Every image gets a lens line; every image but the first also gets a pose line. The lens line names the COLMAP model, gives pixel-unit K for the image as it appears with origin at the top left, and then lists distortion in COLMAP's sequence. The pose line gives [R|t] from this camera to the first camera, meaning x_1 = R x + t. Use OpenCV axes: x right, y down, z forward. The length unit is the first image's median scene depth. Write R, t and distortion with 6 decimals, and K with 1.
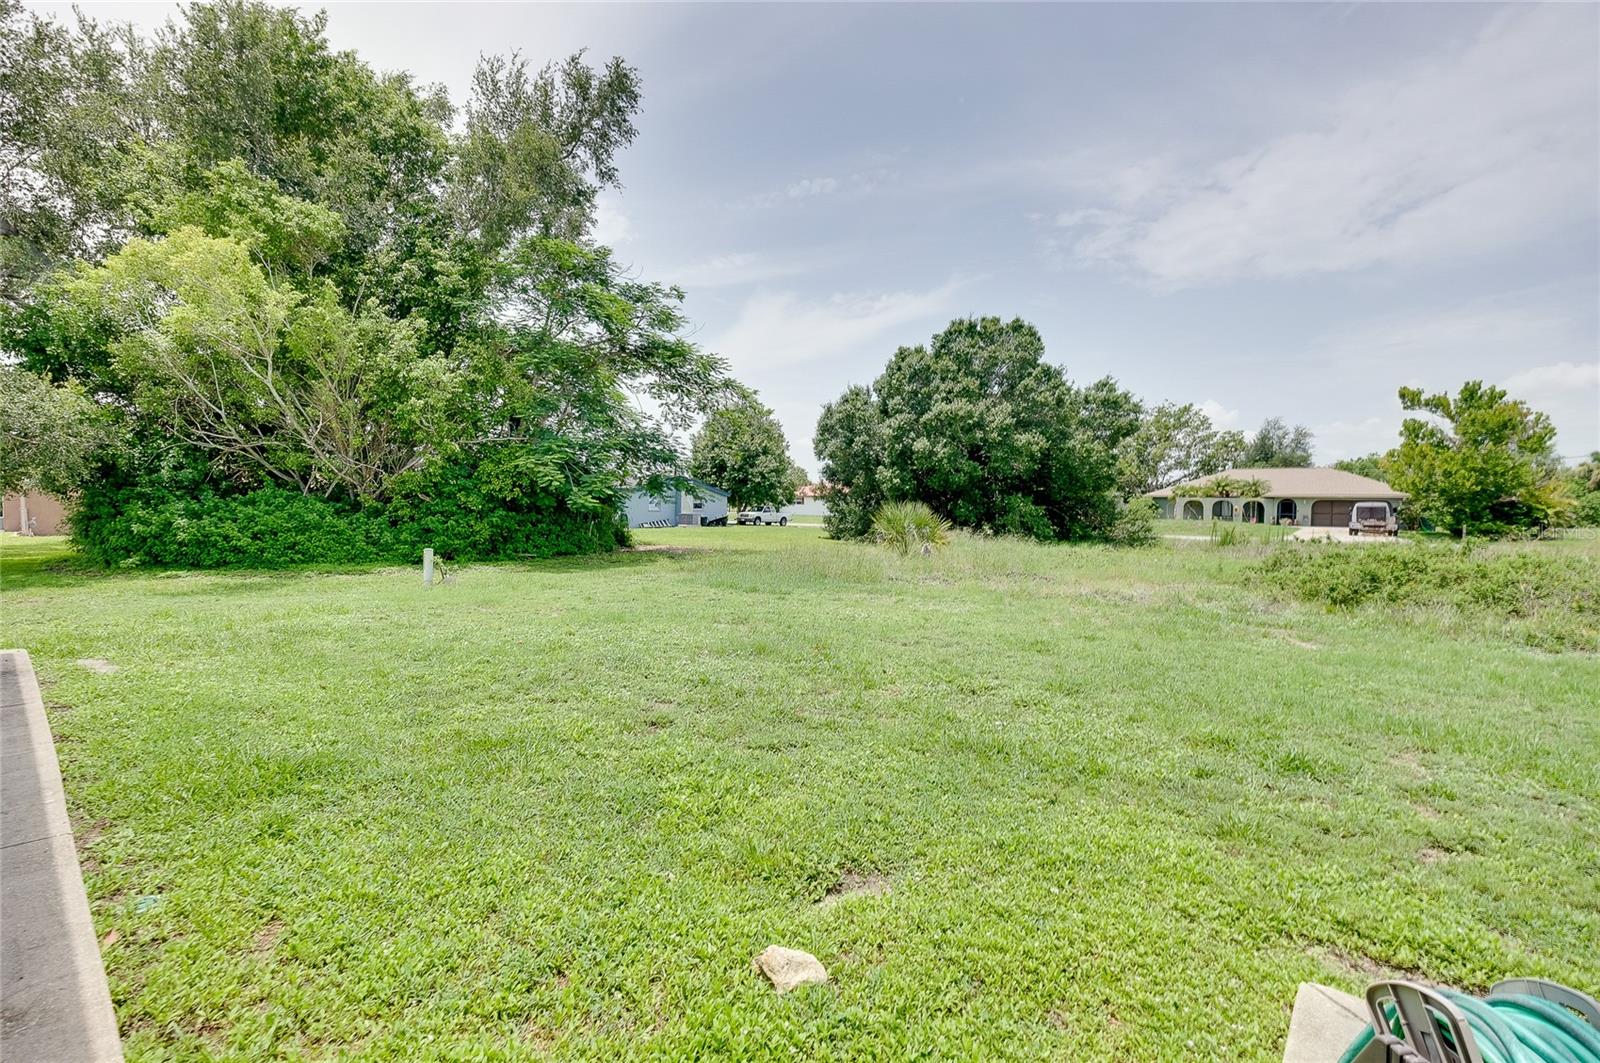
lens RADIAL K [[746.8, 0, 765.4], [0, 746.8, 526.1], [0, 0, 1]] dist [-0.004743, 0.000544]
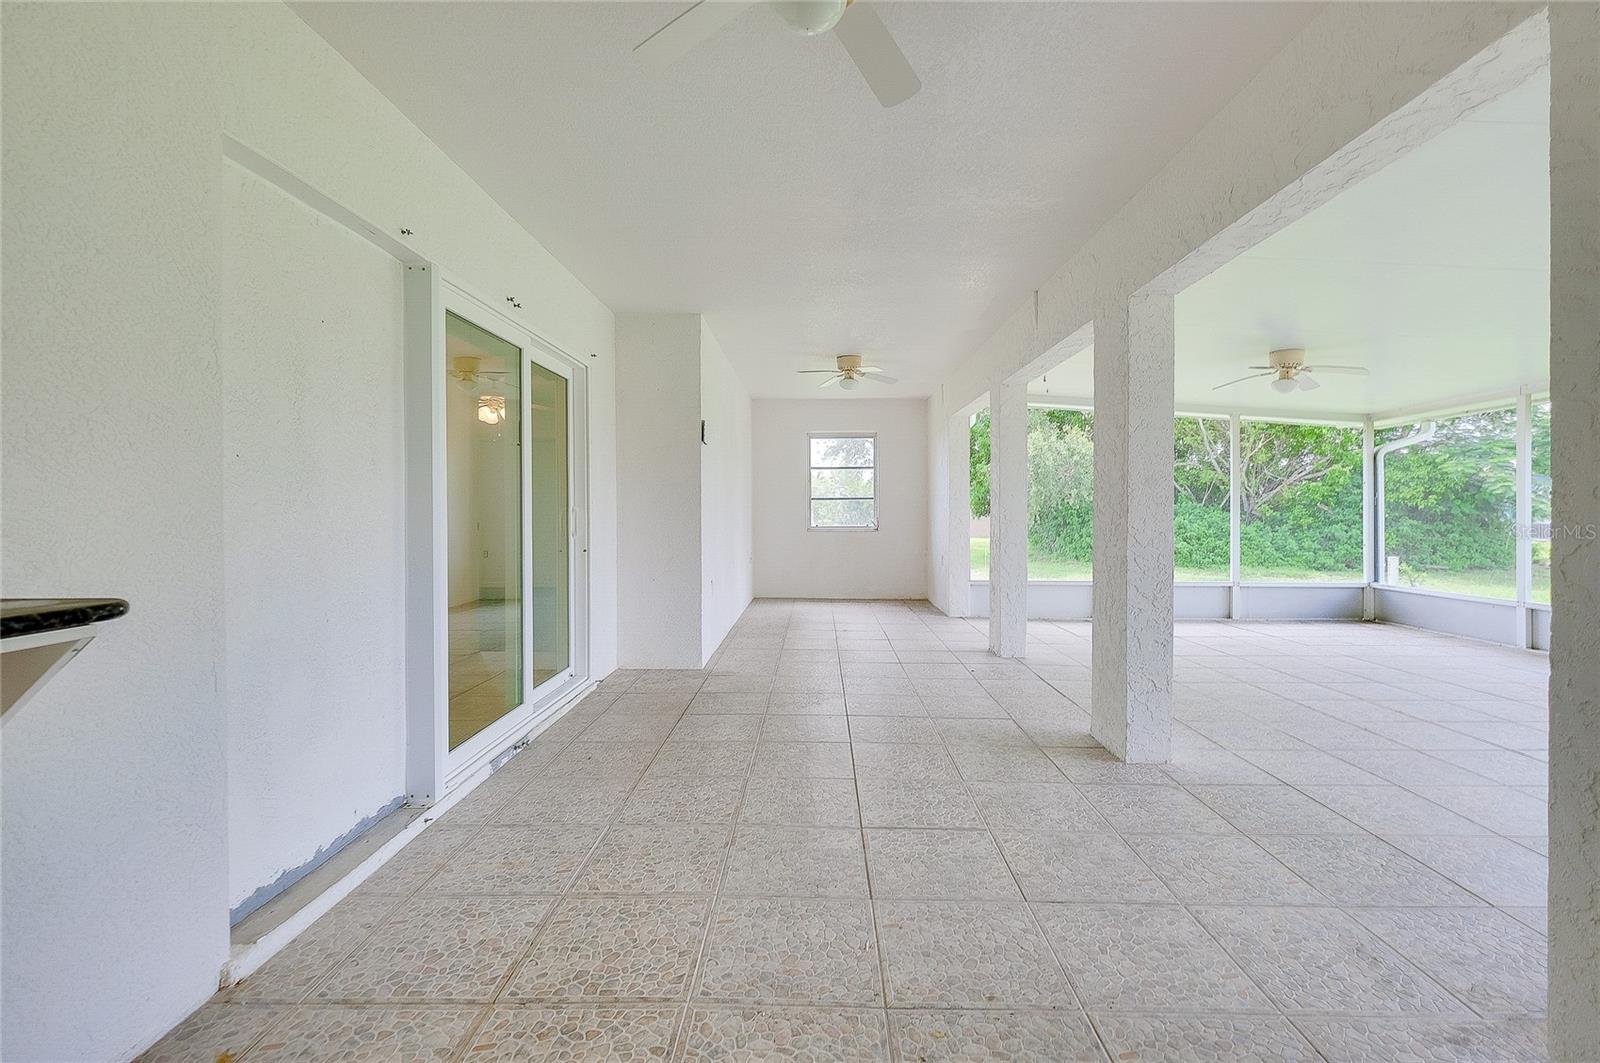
lens RADIAL K [[713.5, 0, 812.5], [0, 713.5, 513.8], [0, 0, 1]] dist [0.002510, 0.001274]
pose [[0.652566, -0.006237, -0.757706, -0.098419], [-0.015401, 0.999650, -0.021492, 0.002387], [0.757575, 0.025694, 0.652242, -0.112561]]
